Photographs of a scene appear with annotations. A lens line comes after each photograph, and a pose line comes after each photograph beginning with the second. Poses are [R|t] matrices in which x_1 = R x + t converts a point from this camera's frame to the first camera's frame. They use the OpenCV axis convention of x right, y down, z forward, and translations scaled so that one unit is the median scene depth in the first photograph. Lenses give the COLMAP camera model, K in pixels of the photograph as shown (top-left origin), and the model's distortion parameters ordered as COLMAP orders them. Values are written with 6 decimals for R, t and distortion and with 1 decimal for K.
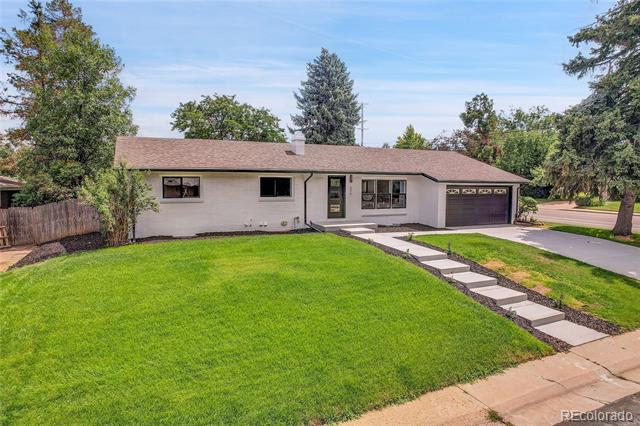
lens RADIAL K [[432.2, 0, 320.0], [0, 432.2, 213.0], [0, 0, 1]] dist [-0.116854, 0.082019]
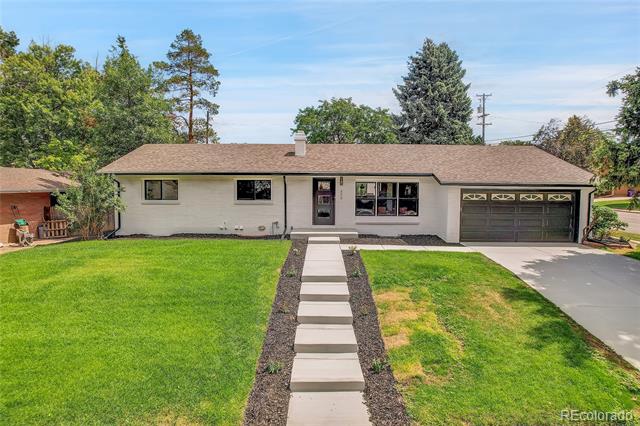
lens RADIAL K [[432.2, 0, 320.0], [0, 432.2, 213.0], [0, 0, 1]] dist [-0.116854, 0.082019]
pose [[0.890747, 0.028279, -0.453619, 0.420551], [-0.032092, 0.999485, -0.000709, -0.011536], [0.453366, 0.015189, 0.891195, 0.185212]]
